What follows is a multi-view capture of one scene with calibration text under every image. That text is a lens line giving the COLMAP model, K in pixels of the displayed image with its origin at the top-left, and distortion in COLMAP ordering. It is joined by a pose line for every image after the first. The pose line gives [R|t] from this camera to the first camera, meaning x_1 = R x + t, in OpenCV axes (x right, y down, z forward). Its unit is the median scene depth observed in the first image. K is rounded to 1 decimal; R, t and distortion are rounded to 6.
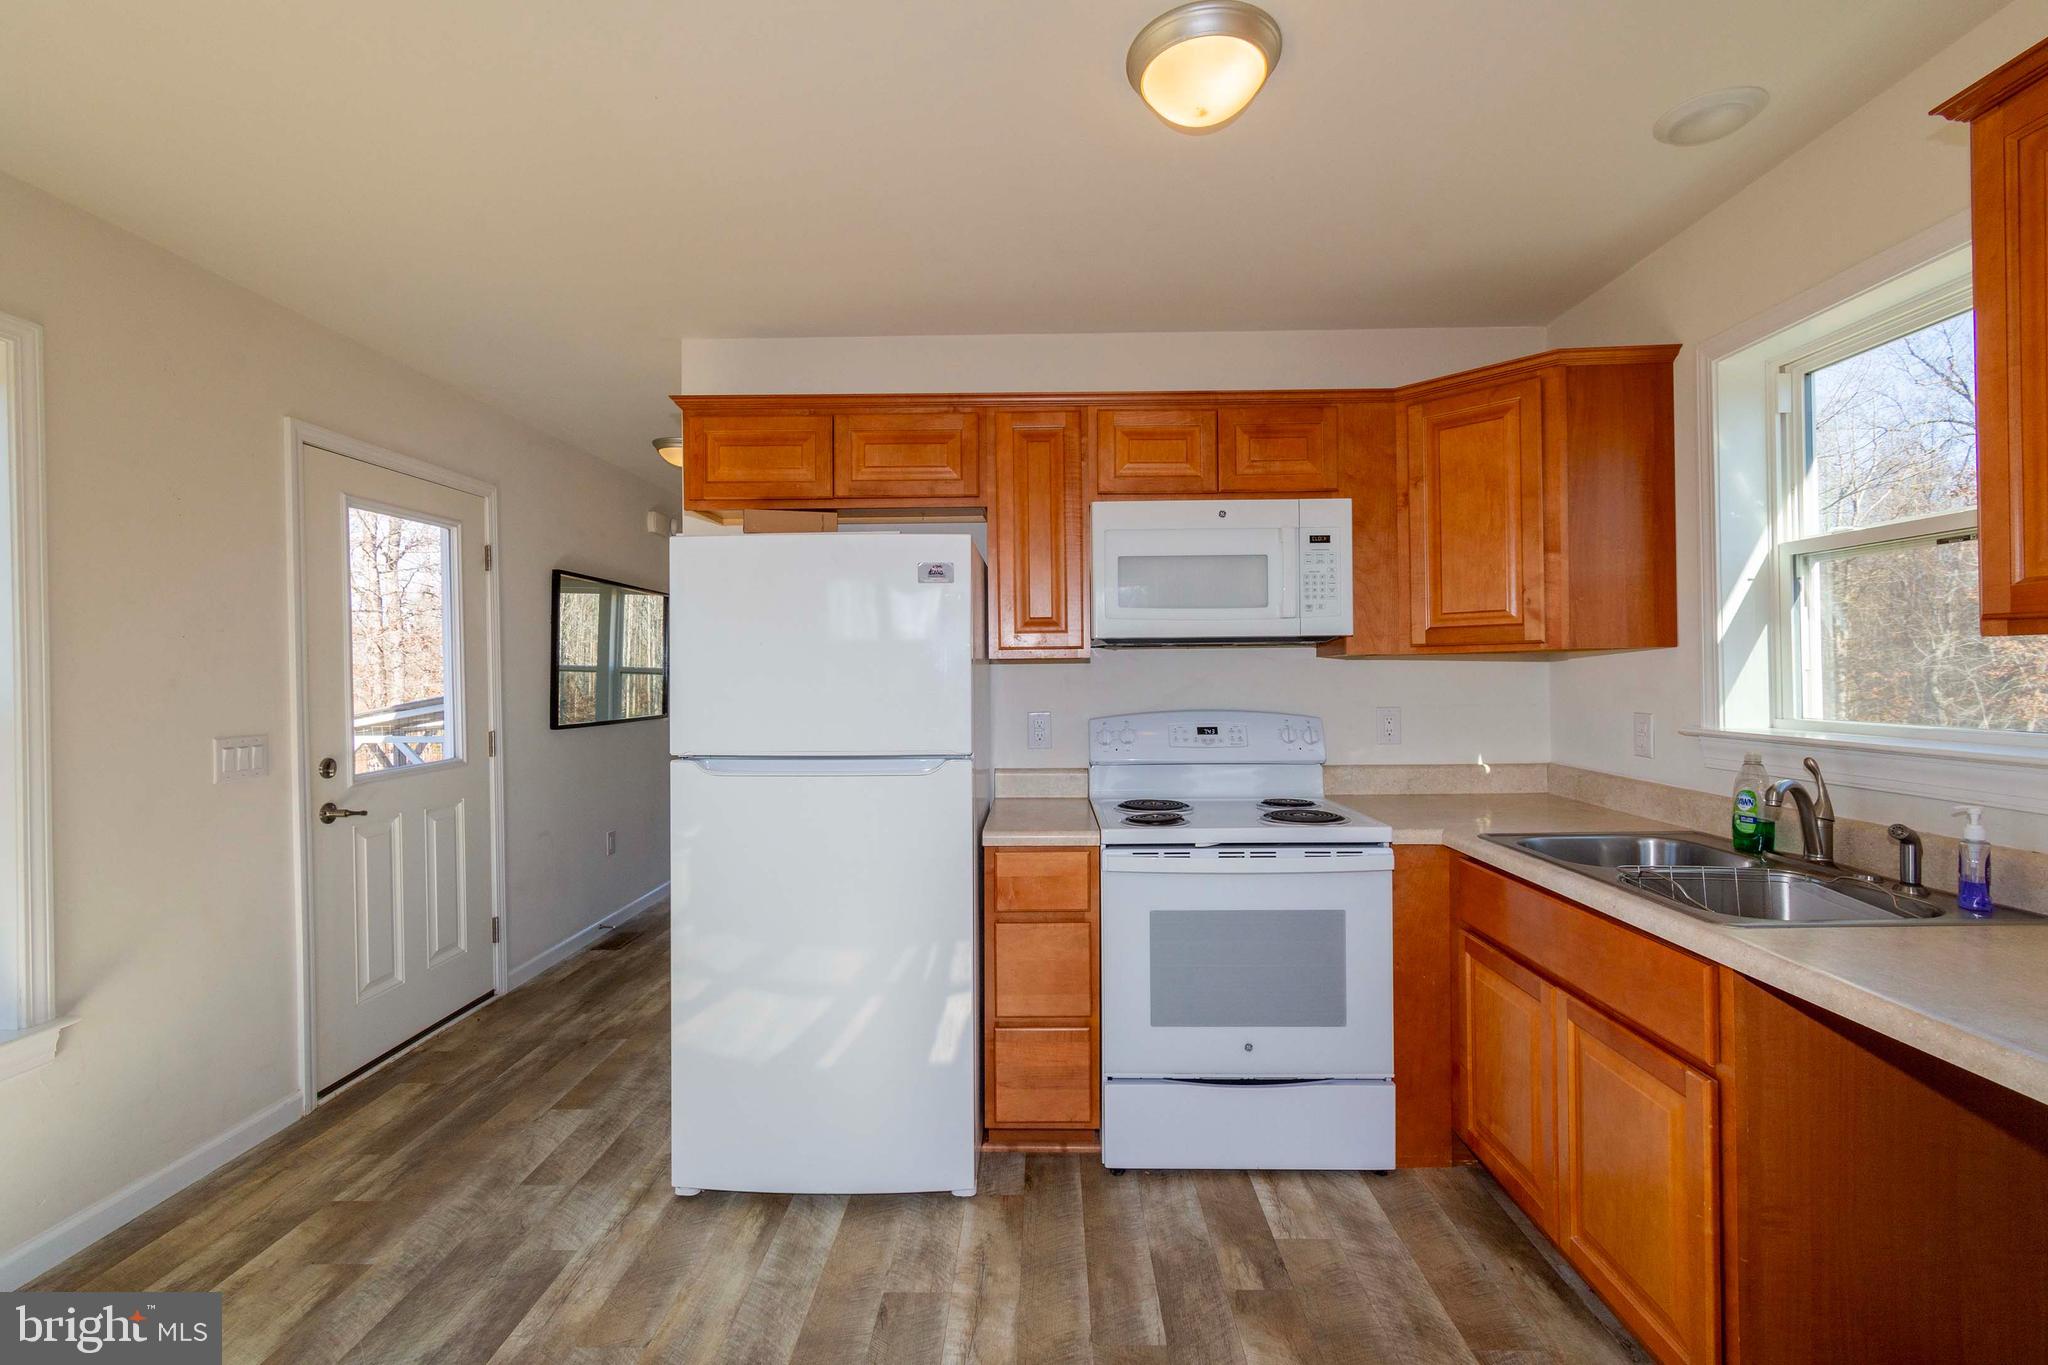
lens RADIAL K [[906.7, 0, 1027.6], [0, 906.7, 669.8], [0, 0, 1]] dist [-0.000152, -0.000634]
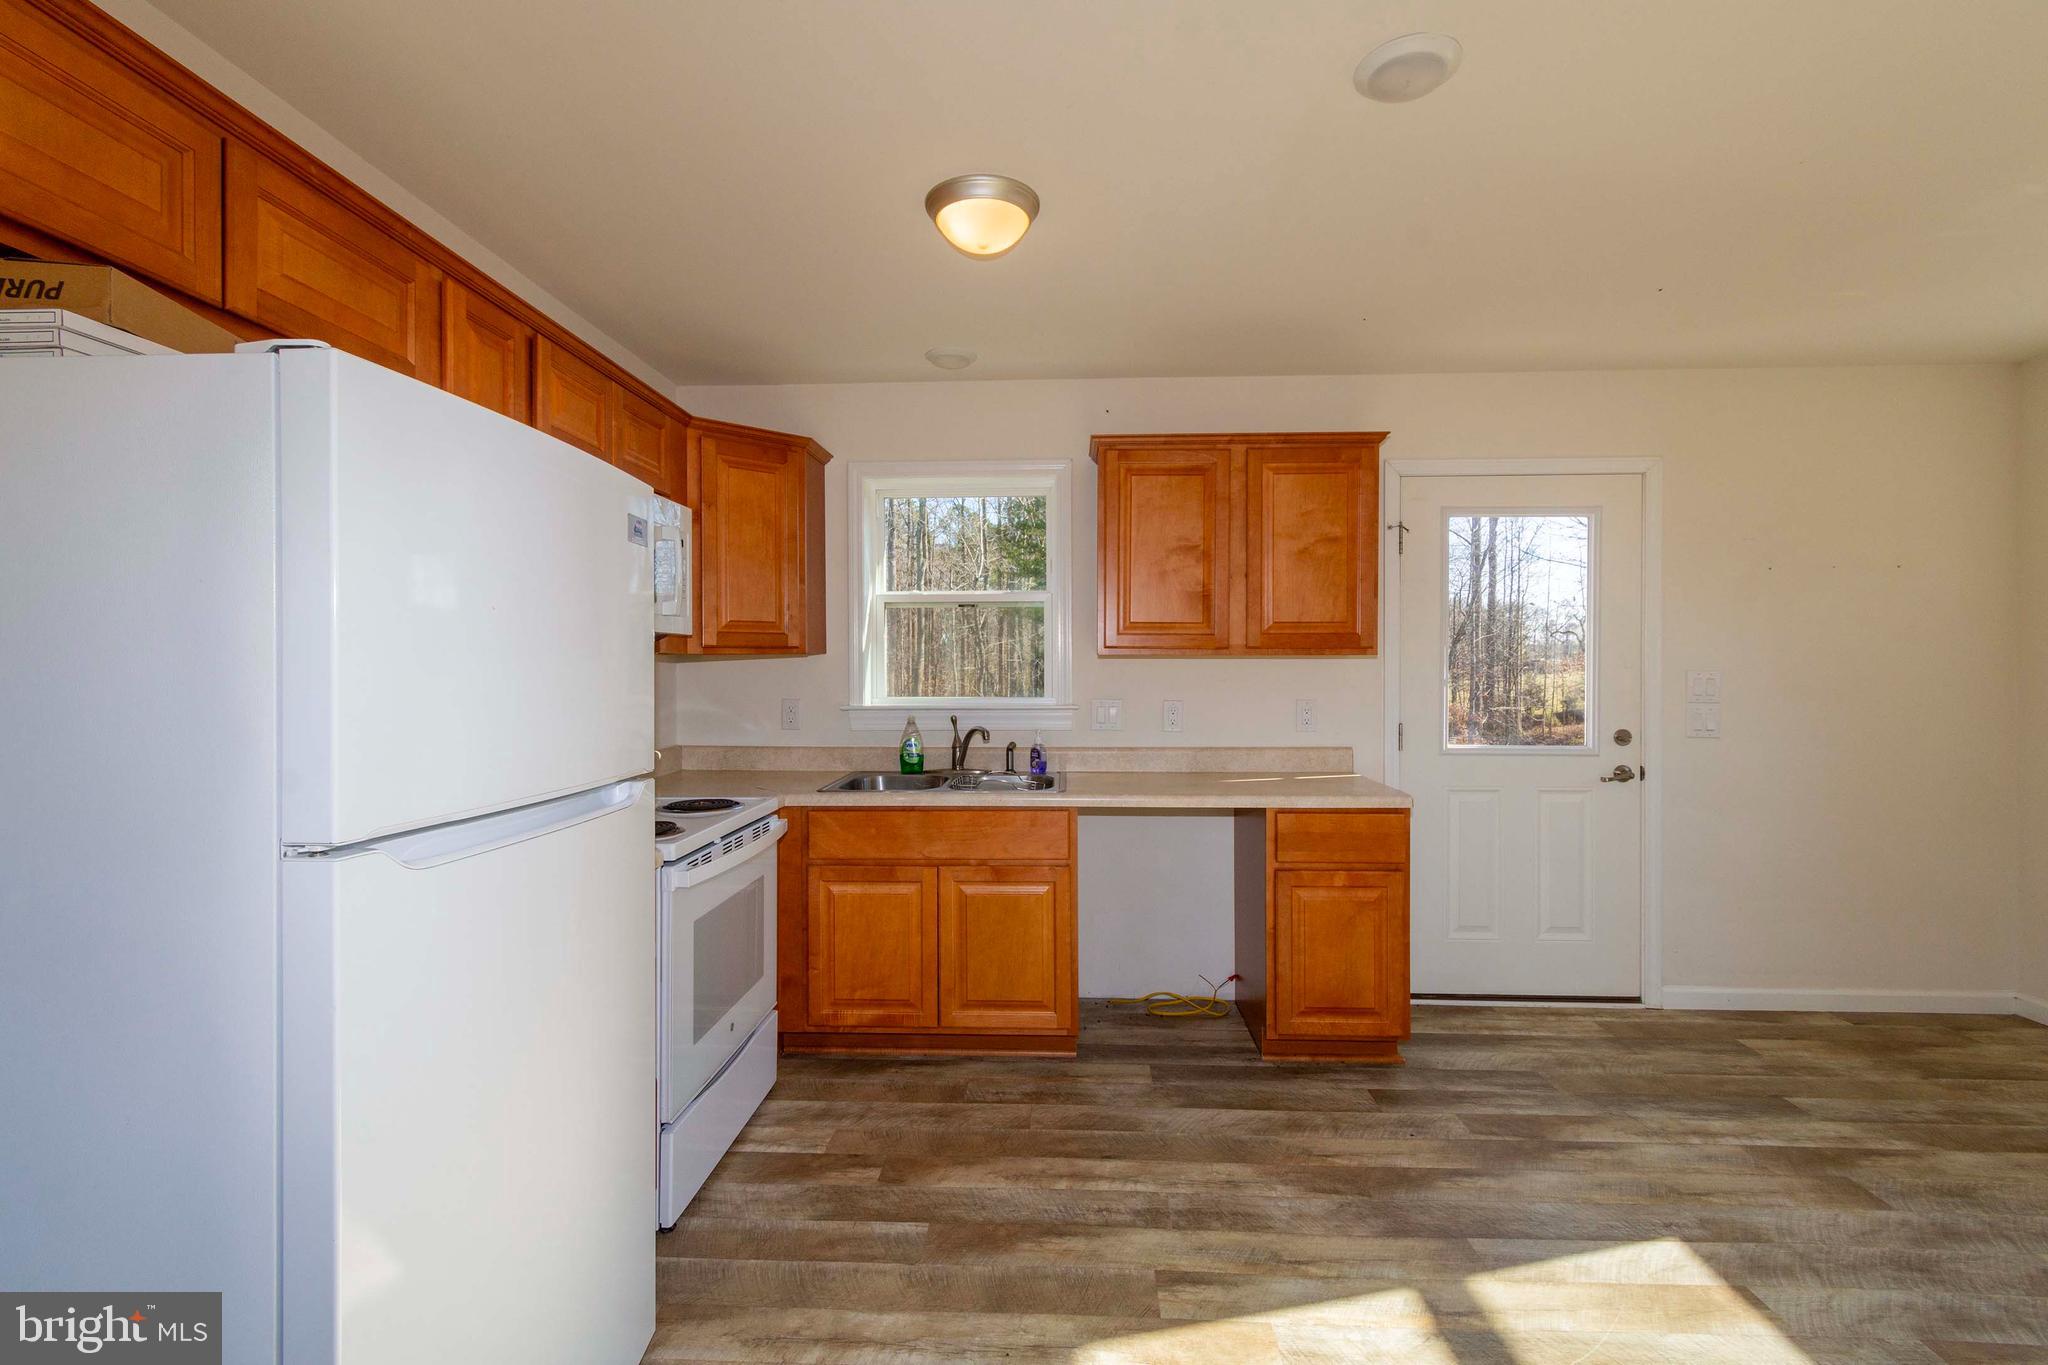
lens RADIAL K [[906.7, 0, 1027.6], [0, 906.7, 669.8], [0, 0, 1]] dist [-0.000152, -0.000634]
pose [[0.024928, 0.005344, 0.999675, -0.785482], [0.000560, 0.999985, -0.005360, 0.010095], [-0.999689, 0.000693, 0.024925, 0.623521]]
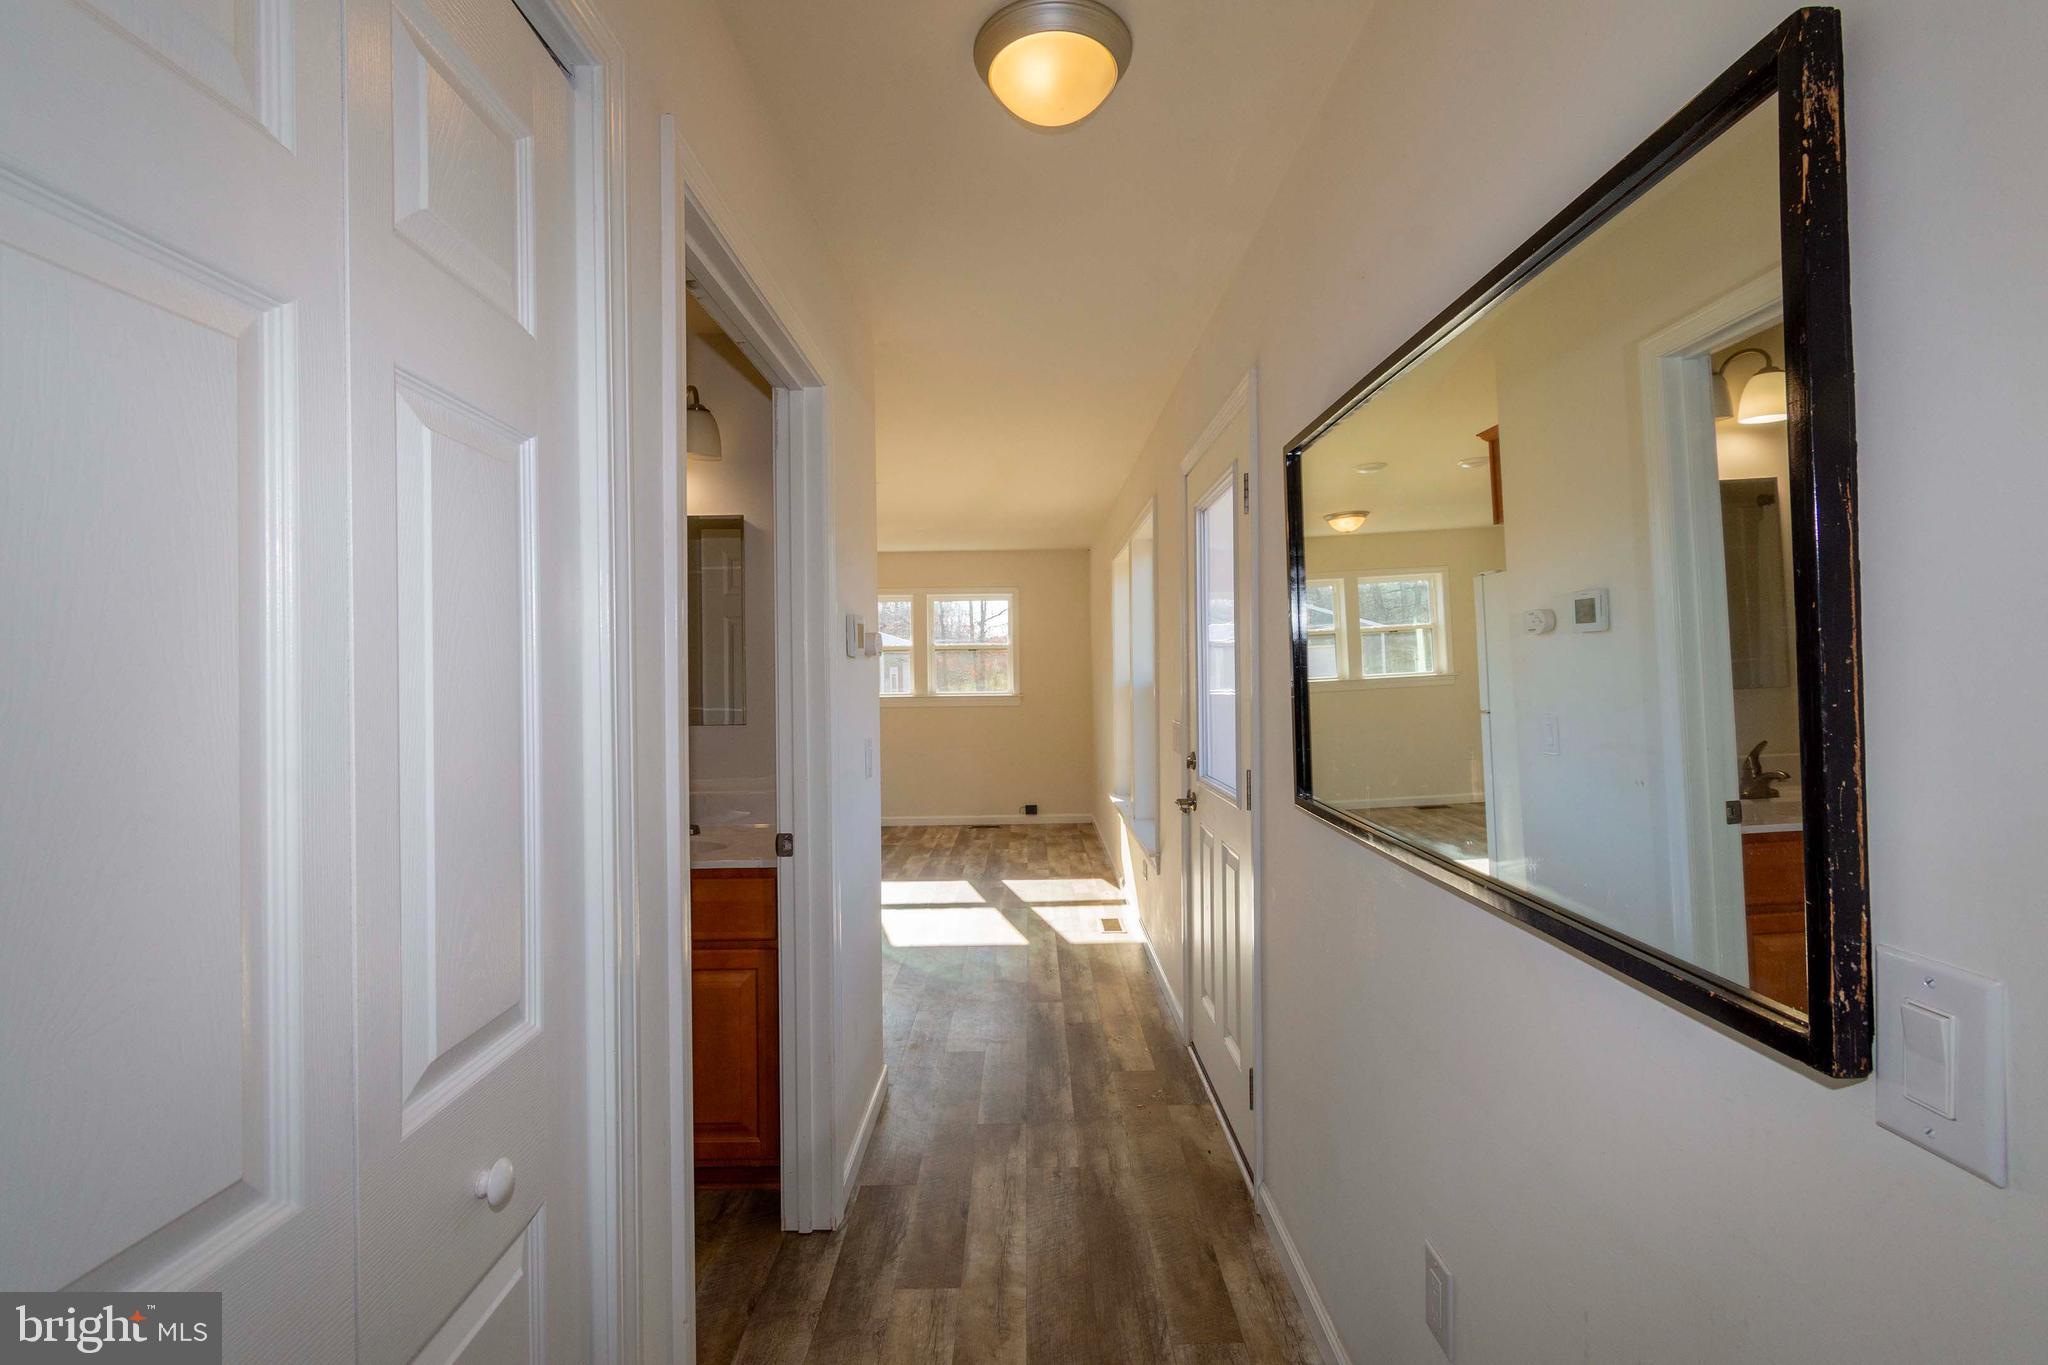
lens RADIAL K [[906.7, 0, 1027.6], [0, 906.7, 669.8], [0, 0, 1]] dist [-0.000152, -0.000634]
pose [[-0.999584, 0.023892, -0.016172, -0.666848], [0.024006, 0.999688, -0.006886, -0.001072], [0.016003, -0.007272, -0.999846, 2.528228]]
